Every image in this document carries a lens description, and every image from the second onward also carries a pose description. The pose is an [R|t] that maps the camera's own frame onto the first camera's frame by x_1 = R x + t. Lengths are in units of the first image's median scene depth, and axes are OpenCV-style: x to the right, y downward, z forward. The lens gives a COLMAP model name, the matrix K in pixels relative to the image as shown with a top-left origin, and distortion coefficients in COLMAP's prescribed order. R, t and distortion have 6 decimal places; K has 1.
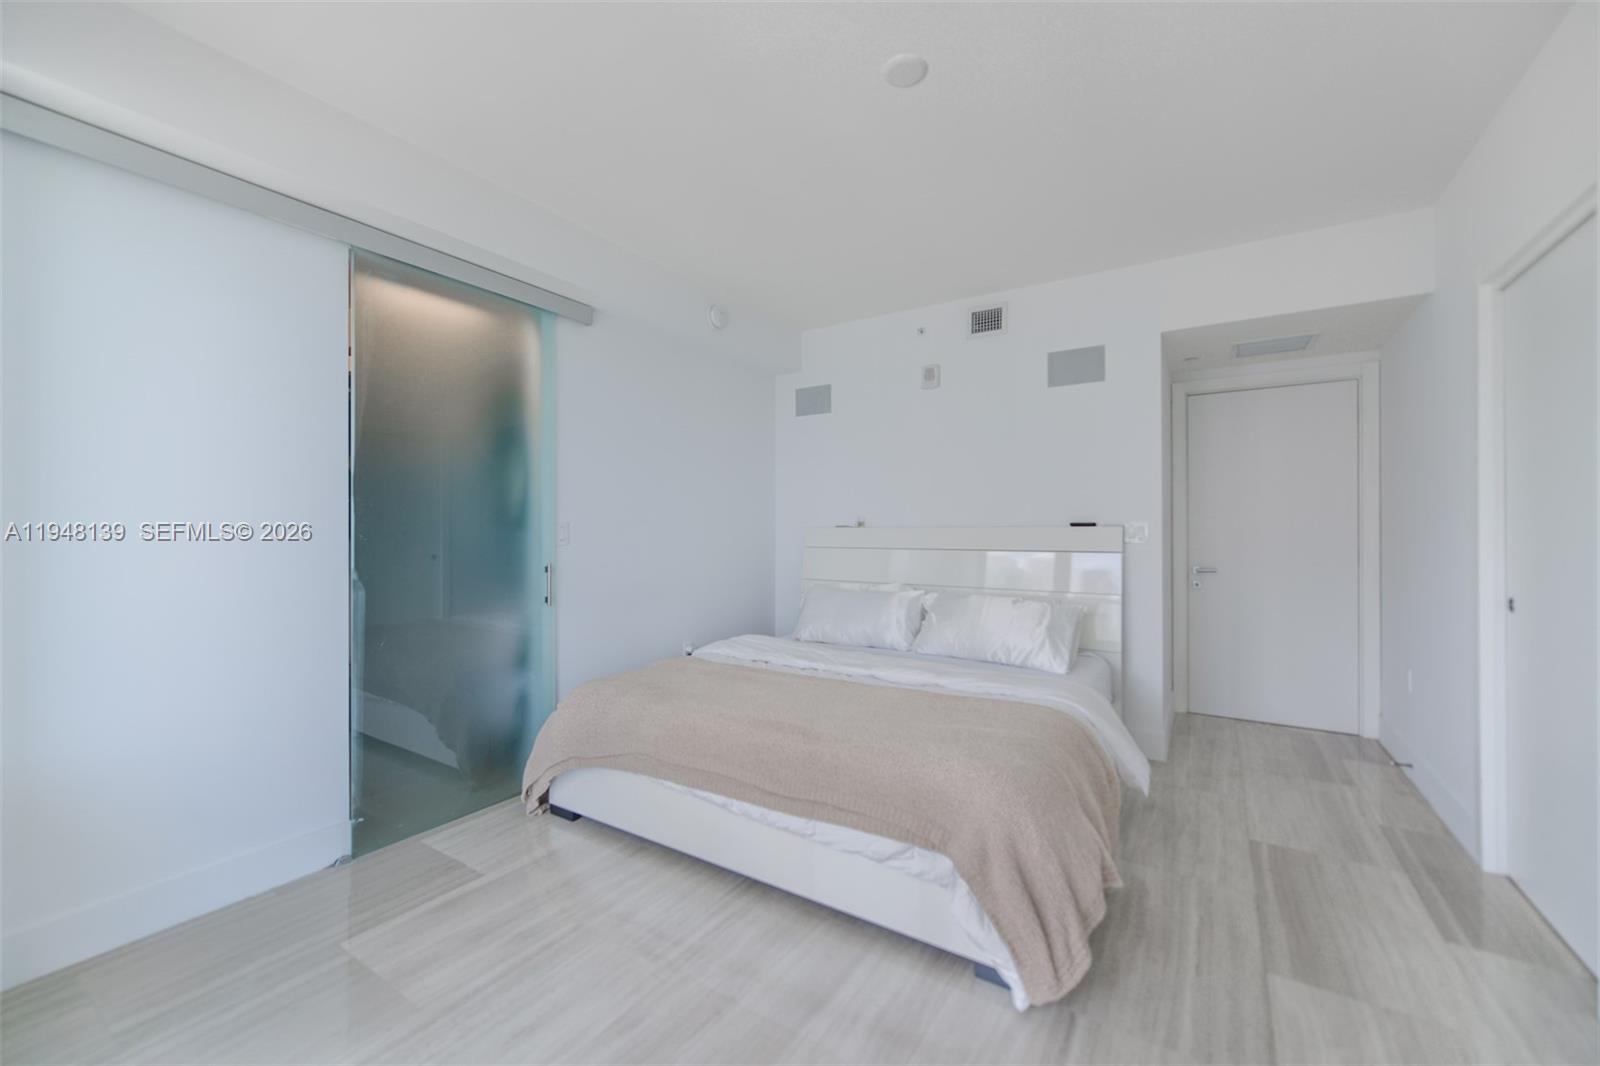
lens RADIAL K [[640.9, 0, 791.7], [0, 640.9, 526.3], [0, 0, 1]] dist [0.011878, -0.004973]
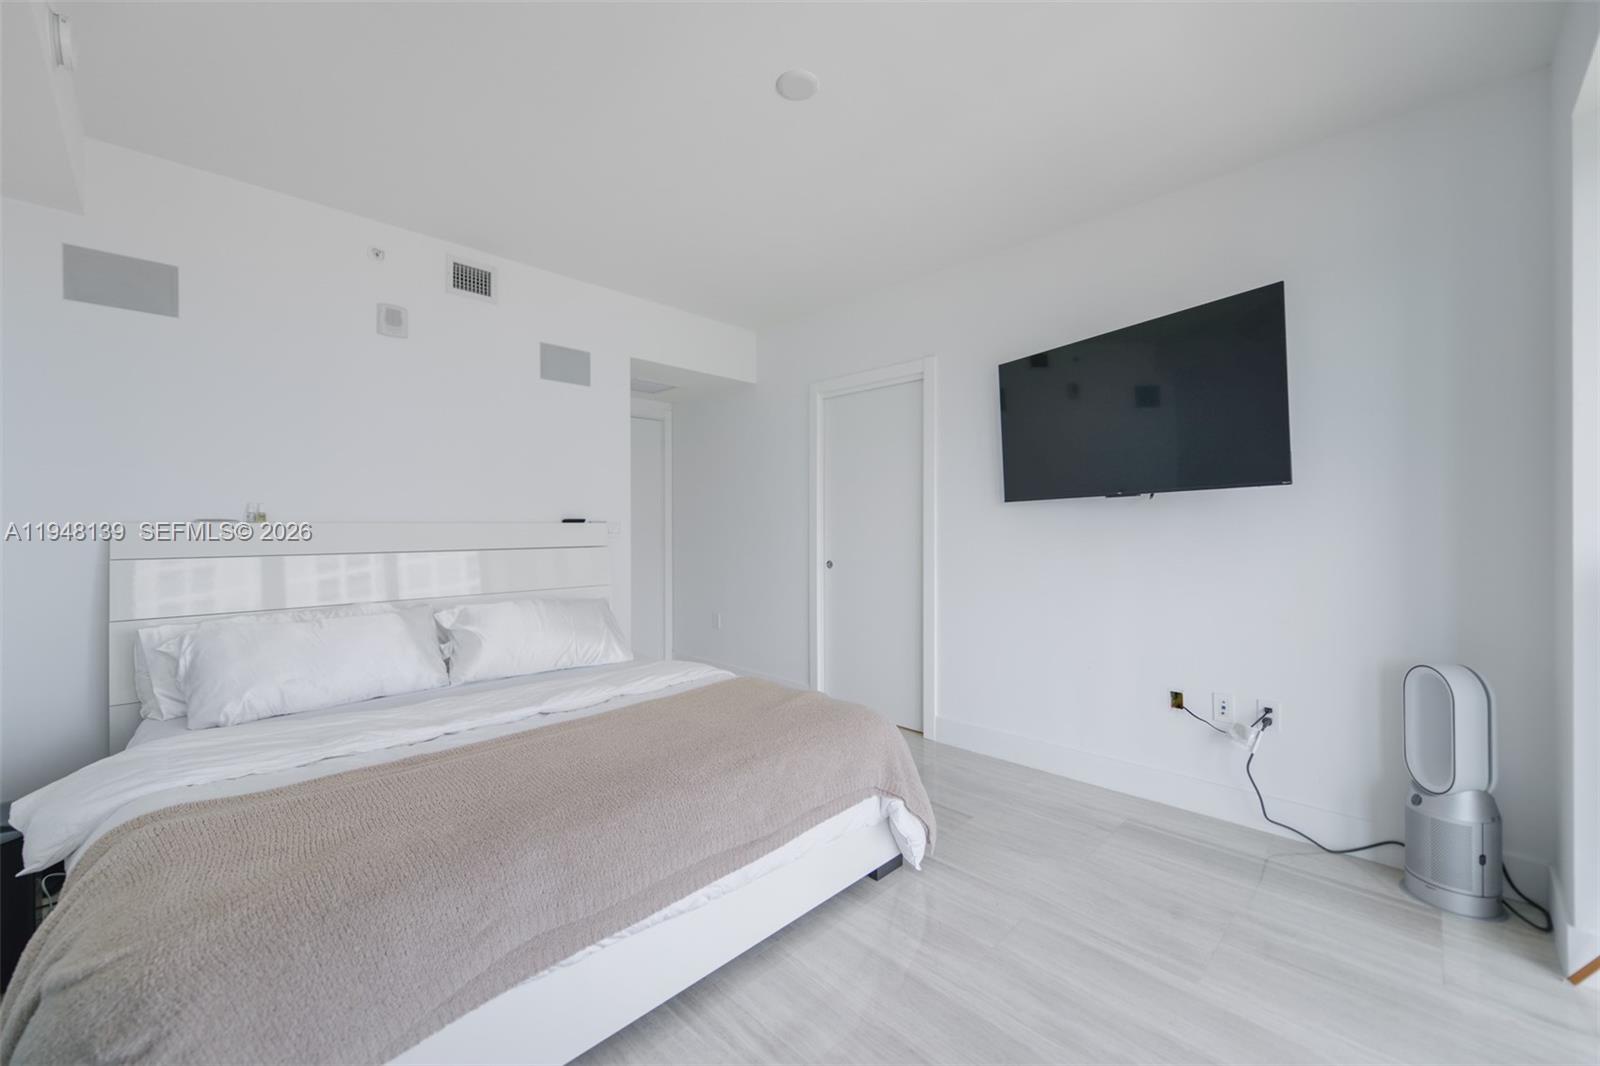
lens RADIAL K [[640.9, 0, 791.7], [0, 640.9, 526.3], [0, 0, 1]] dist [0.011878, -0.004973]
pose [[0.202594, 0.000083, 0.979263, -0.465108], [-0.002122, 0.999998, 0.000355, 0.004816], [-0.979261, -0.002150, 0.202594, 0.436905]]
